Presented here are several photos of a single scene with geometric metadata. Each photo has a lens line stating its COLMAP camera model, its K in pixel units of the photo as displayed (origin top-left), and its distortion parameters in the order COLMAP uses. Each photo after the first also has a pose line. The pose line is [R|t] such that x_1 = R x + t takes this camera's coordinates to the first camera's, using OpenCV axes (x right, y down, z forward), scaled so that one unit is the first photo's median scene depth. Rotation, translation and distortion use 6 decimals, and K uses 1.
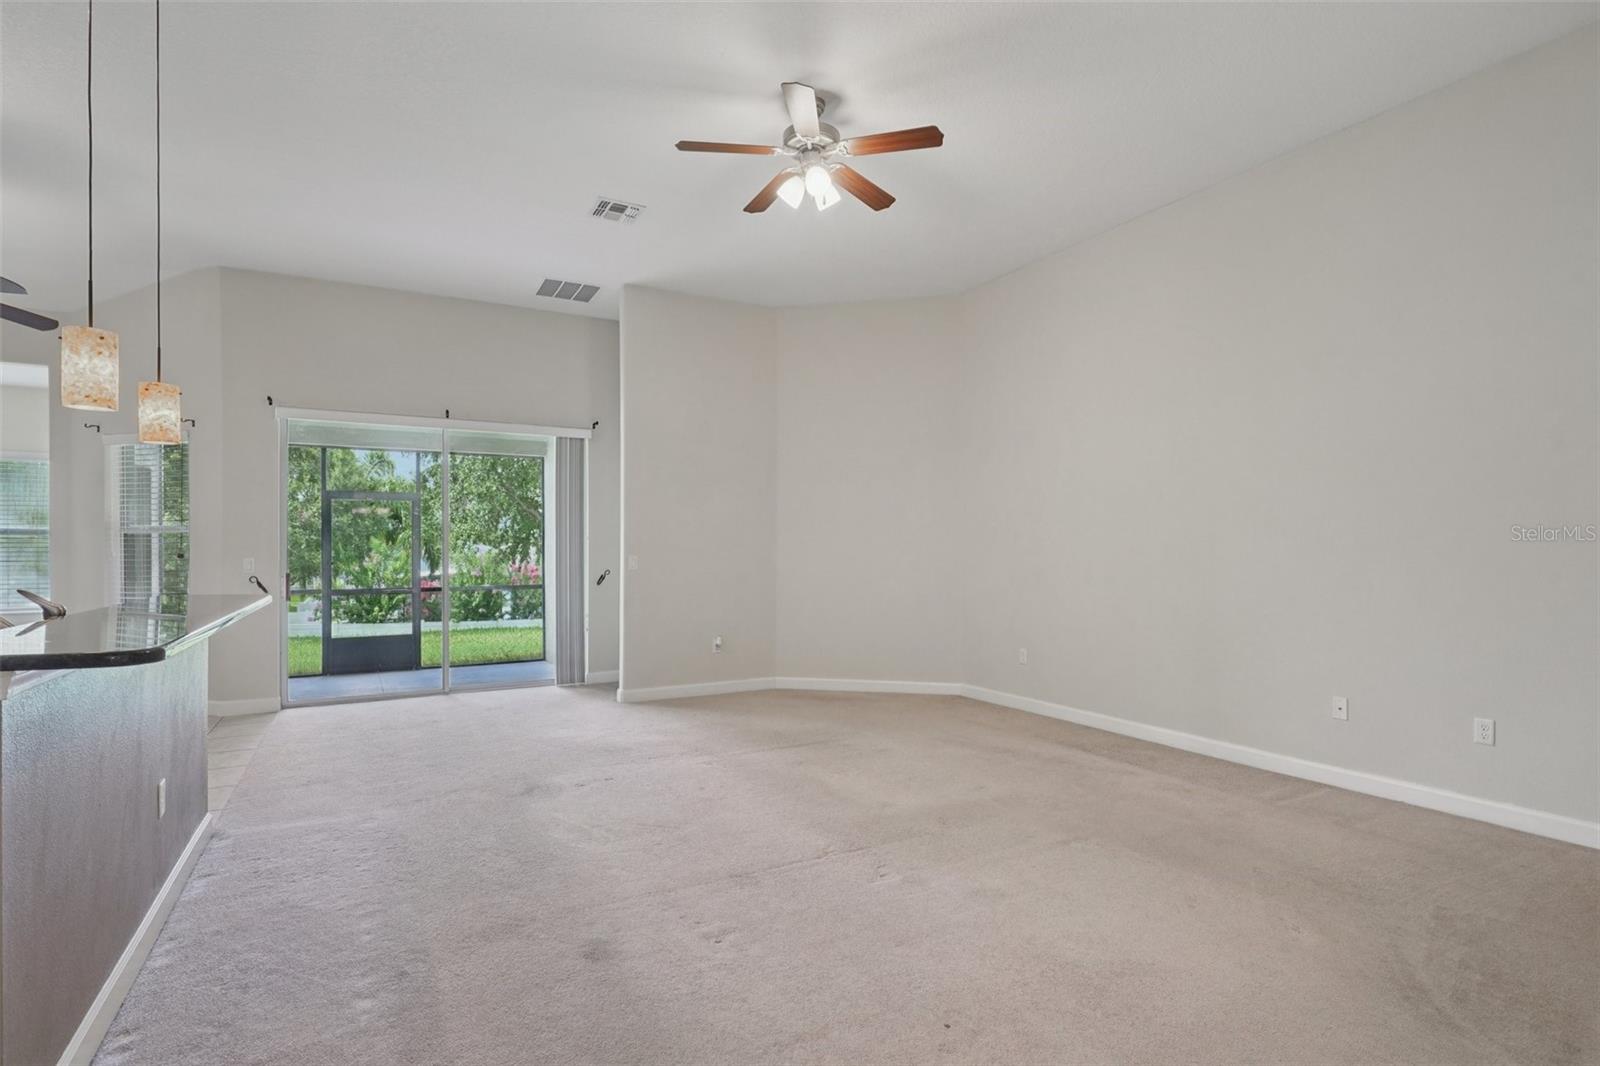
lens RADIAL K [[785.8, 0, 811.9], [0, 785.8, 550.0], [0, 0, 1]] dist [0.001190, 0.000121]
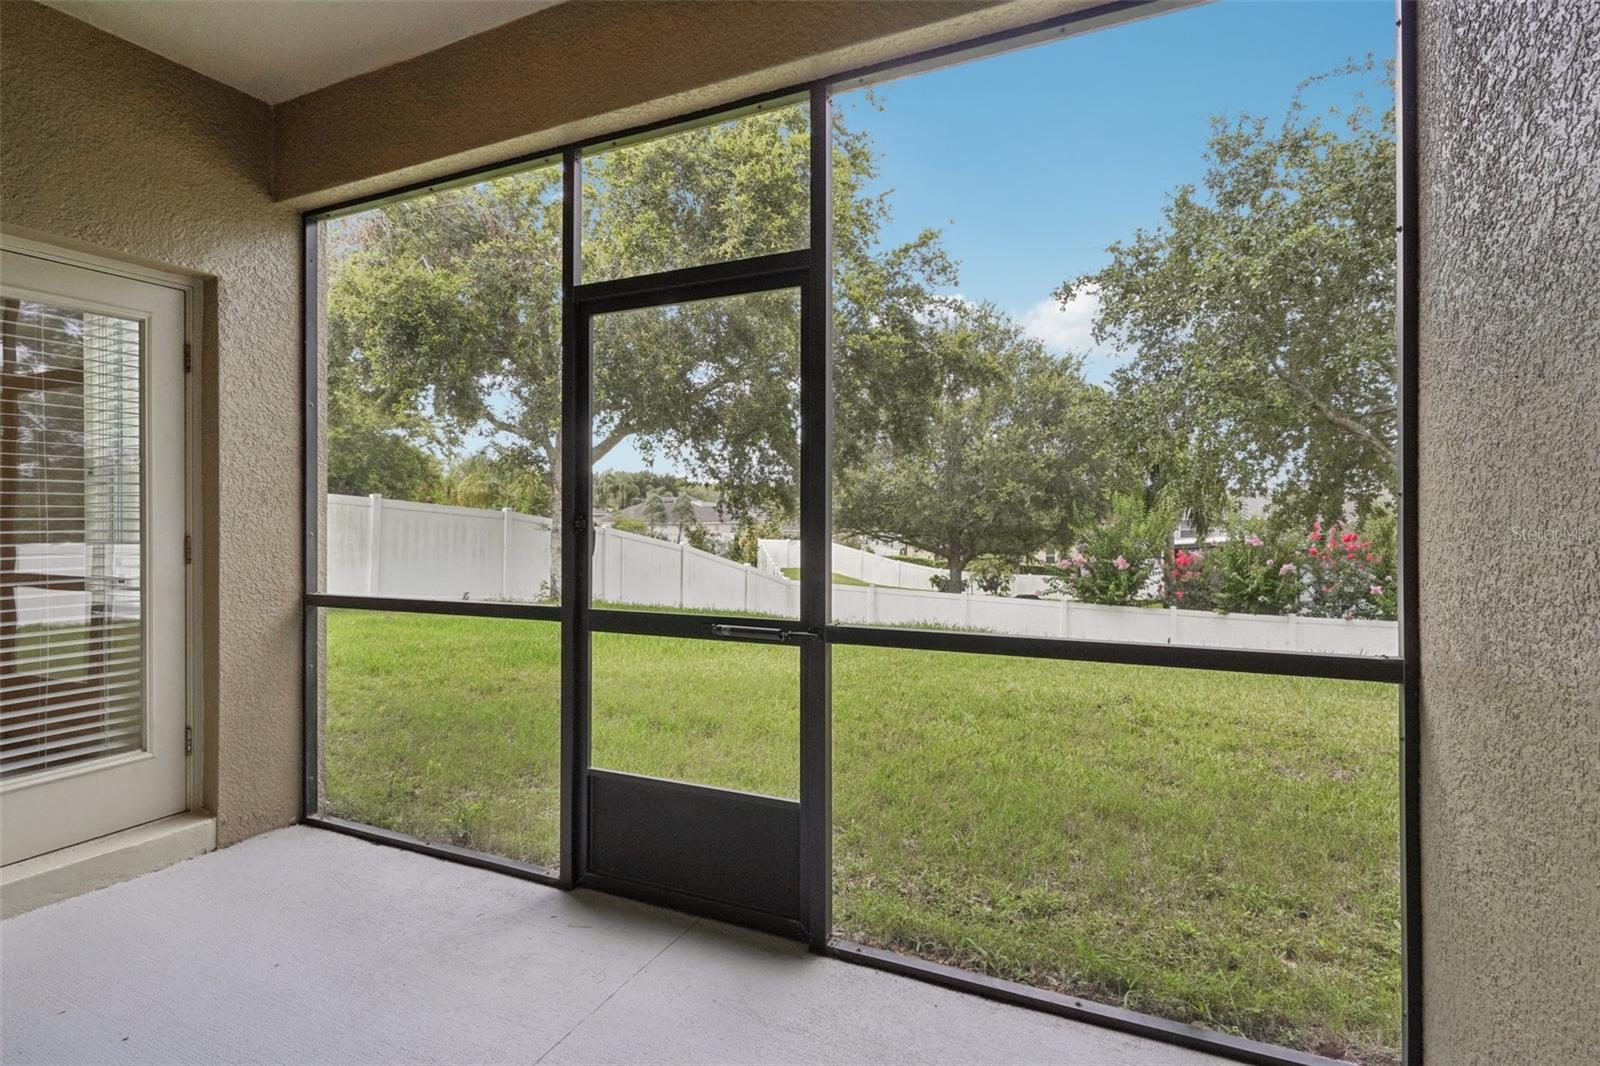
lens RADIAL K [[771.6, 0, 806.9], [0, 771.6, 512.2], [0, 0, 1]] dist [-0.001202, -0.000112]
pose [[0.578049, -0.003828, -0.815993, -0.318774], [0.001655, 0.999992, -0.003520, 0.013757], [0.816001, 0.000684, 0.578051, 0.895717]]
